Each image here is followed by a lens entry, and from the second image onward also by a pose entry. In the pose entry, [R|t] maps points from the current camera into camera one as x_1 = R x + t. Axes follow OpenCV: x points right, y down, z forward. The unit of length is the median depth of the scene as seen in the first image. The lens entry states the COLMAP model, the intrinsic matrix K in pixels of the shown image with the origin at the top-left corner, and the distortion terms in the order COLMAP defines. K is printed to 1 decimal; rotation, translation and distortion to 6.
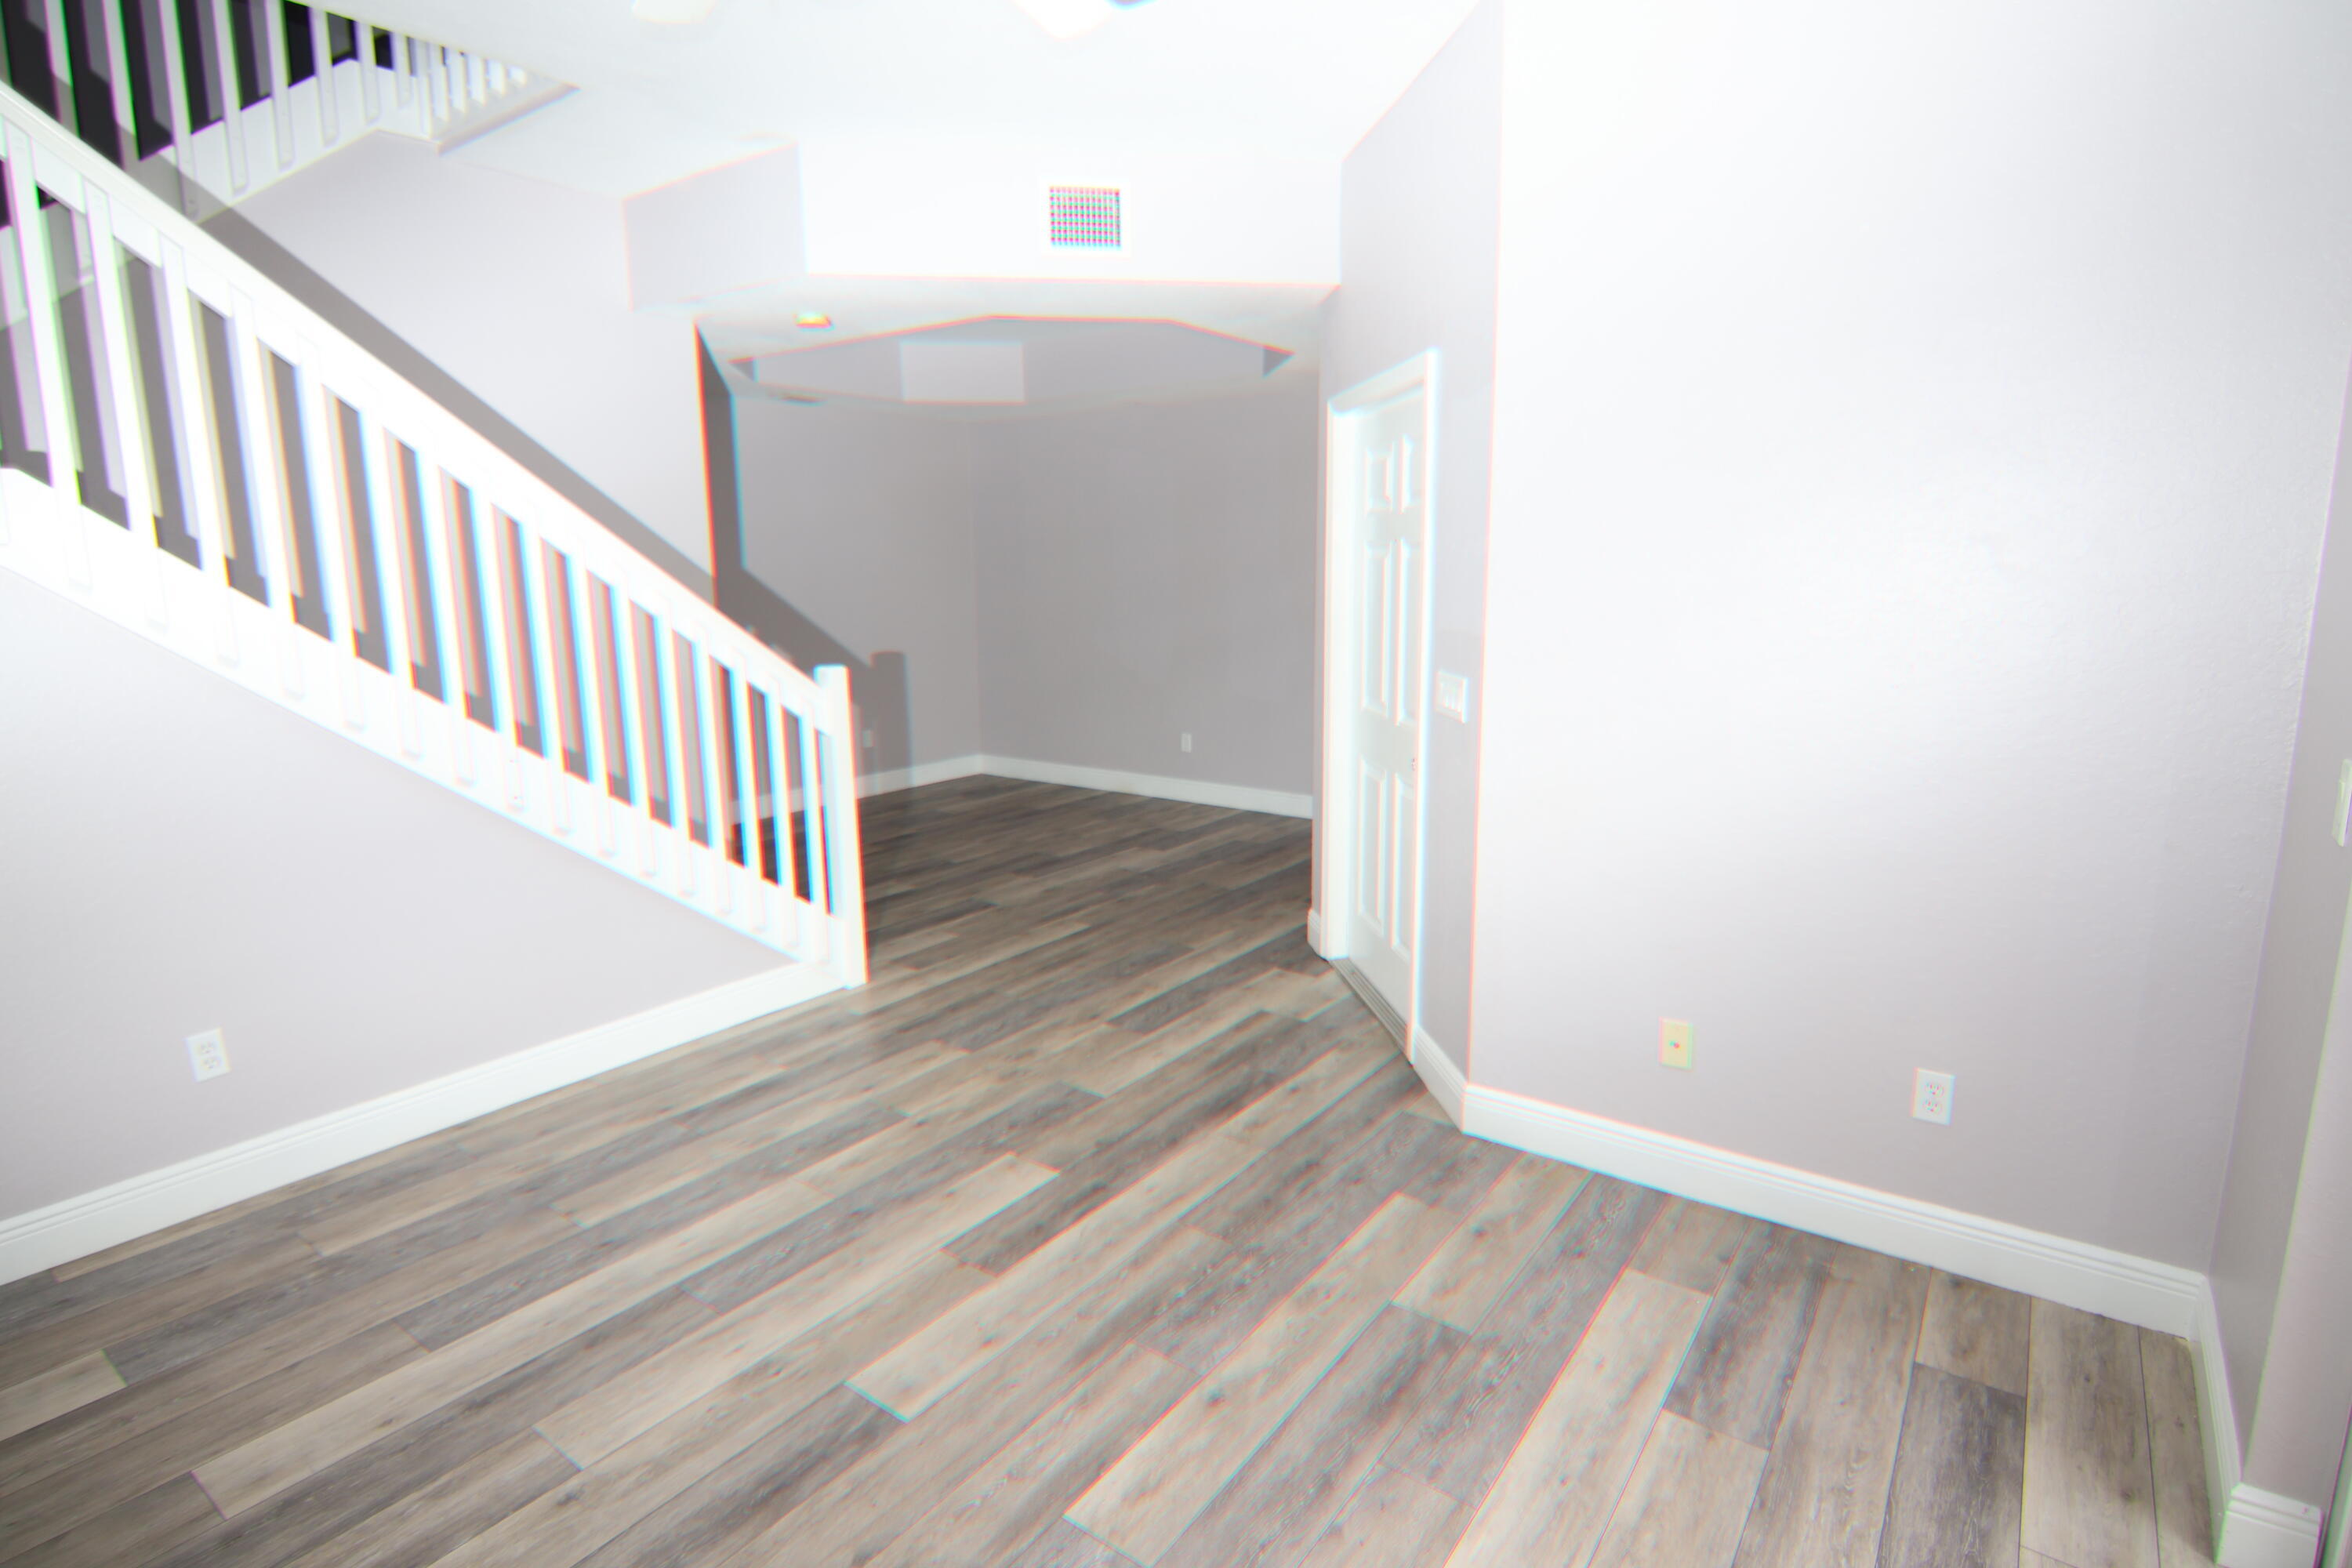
lens RADIAL K [[1189.8, 0, 1181.0], [0, 1189.8, 767.1], [0, 0, 1]] dist [0.000957, -0.012345]
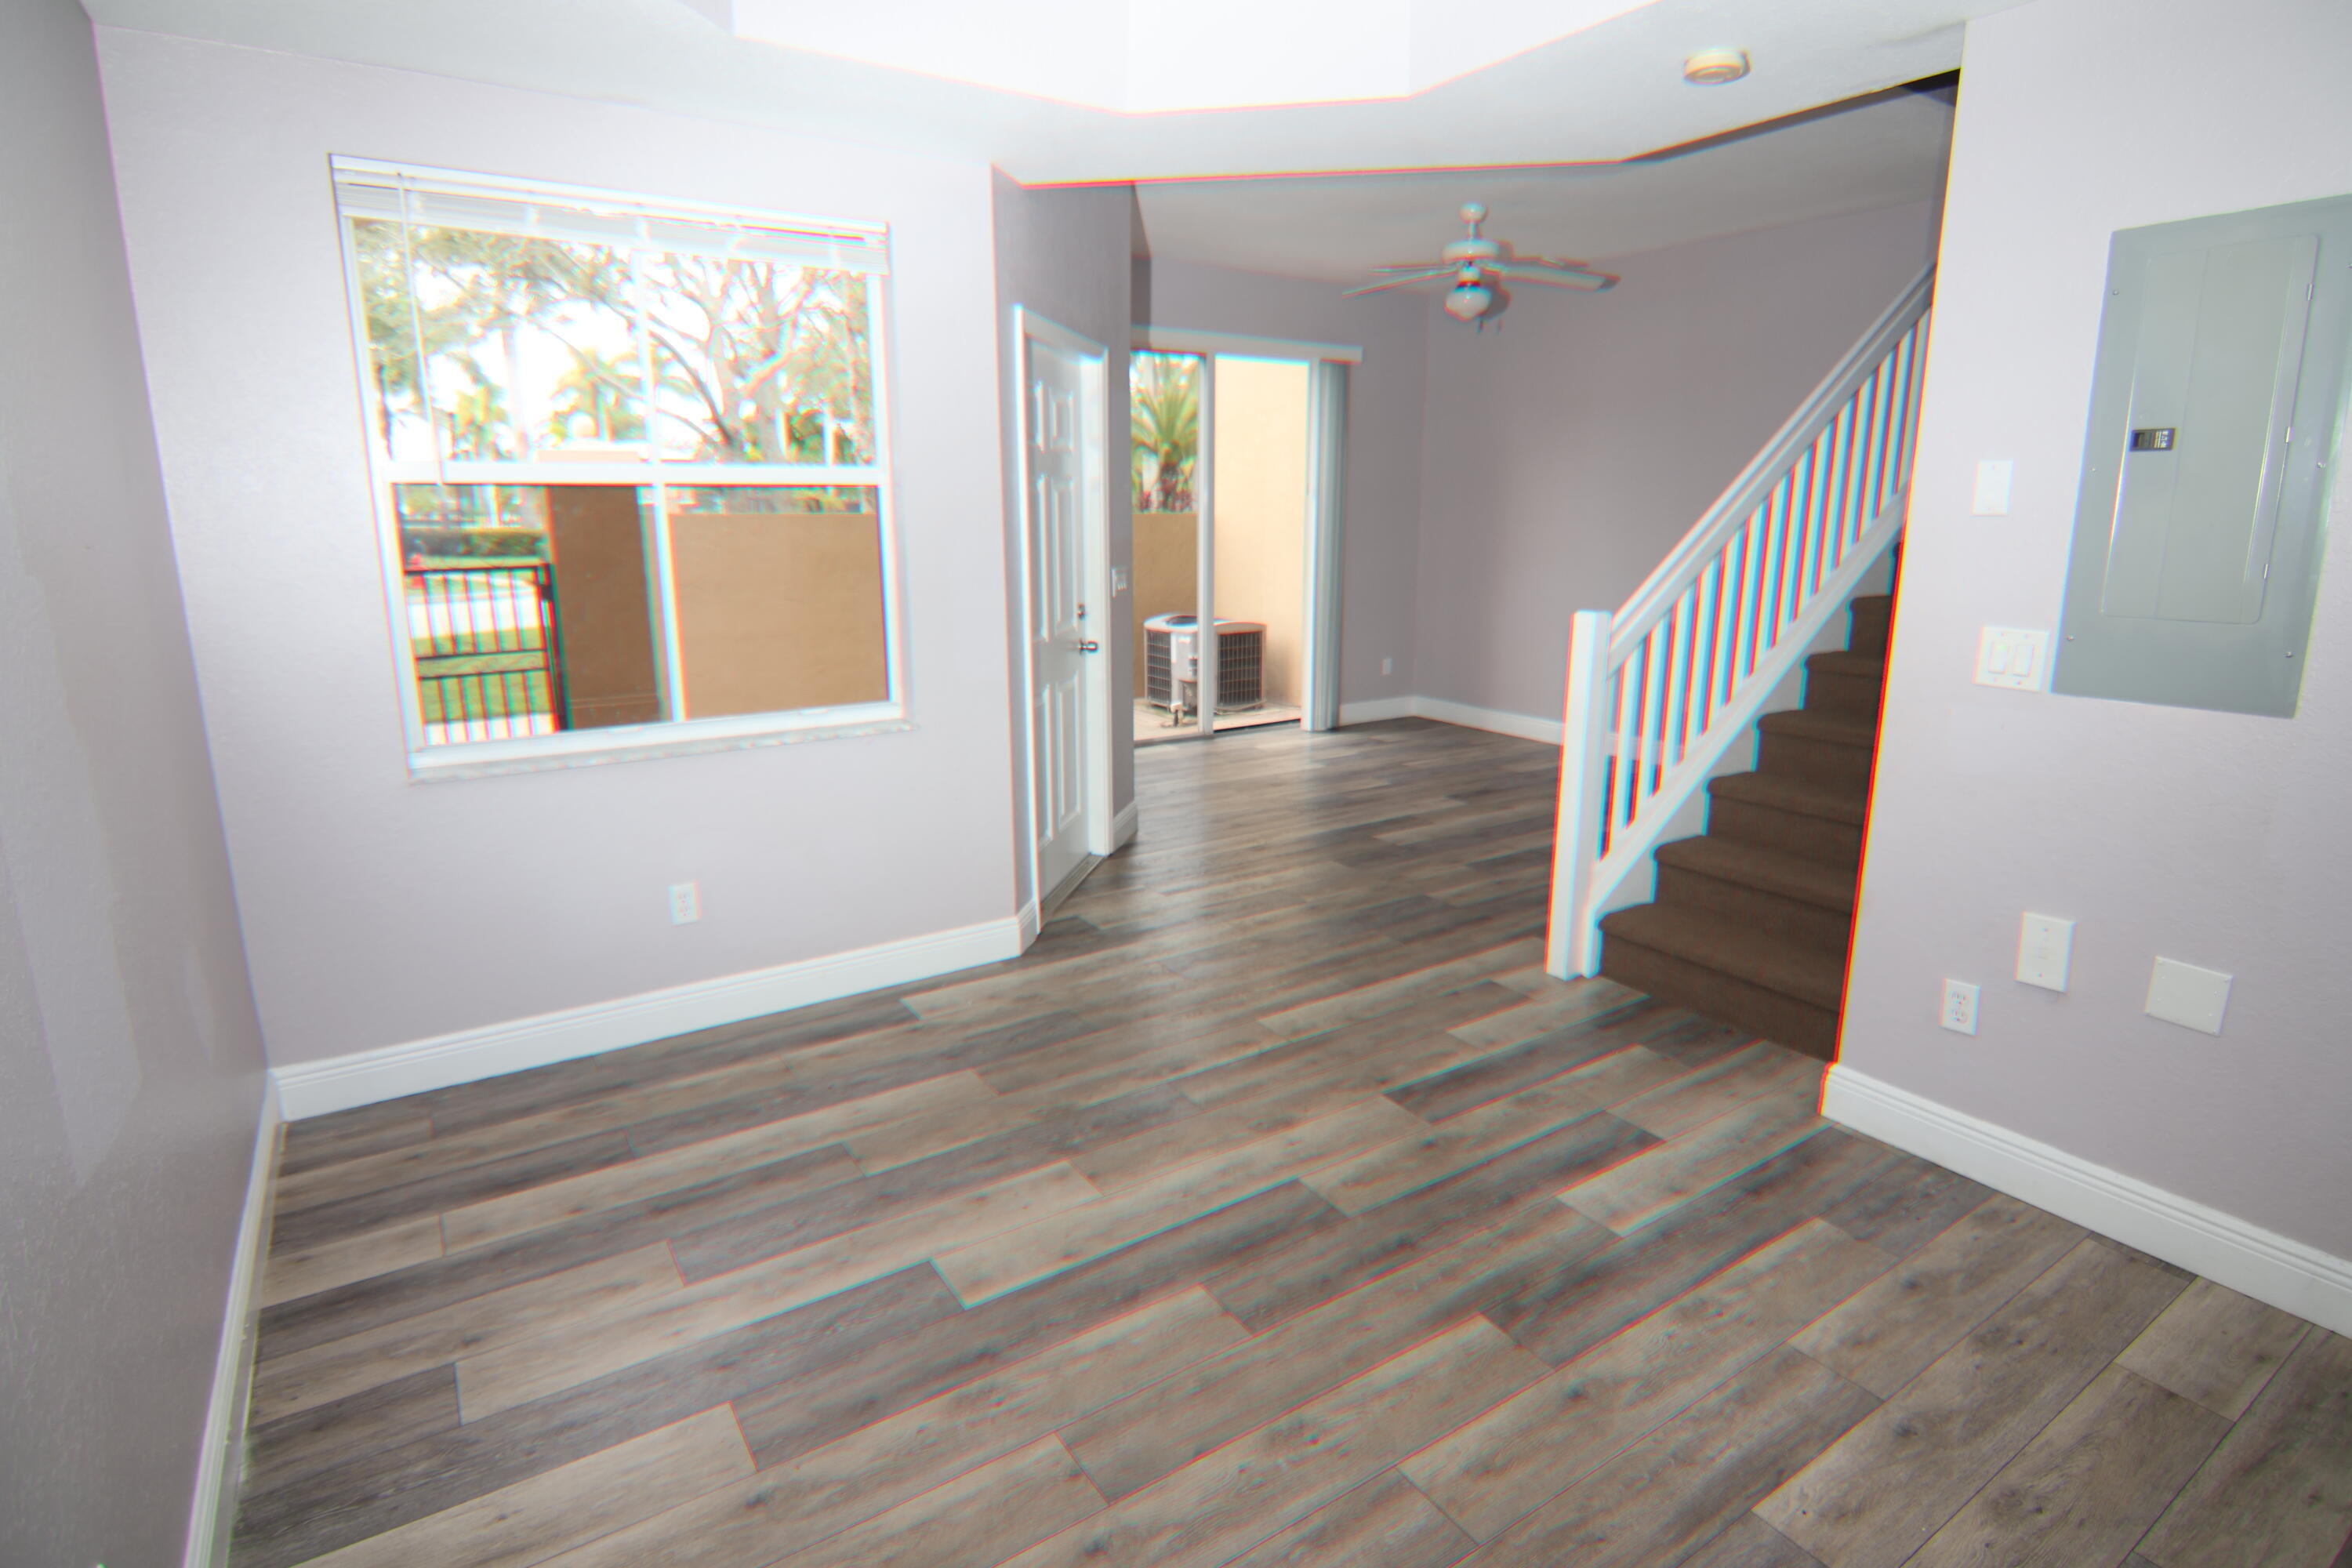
lens RADIAL K [[1189.8, 0, 1181.0], [0, 1189.8, 767.1], [0, 0, 1]] dist [0.000957, -0.012345]
pose [[-0.937234, -0.068708, 0.341864, -0.395593], [0.066377, 0.927316, 0.368348, -0.395856], [-0.342324, 0.367920, -0.864551, 2.354537]]
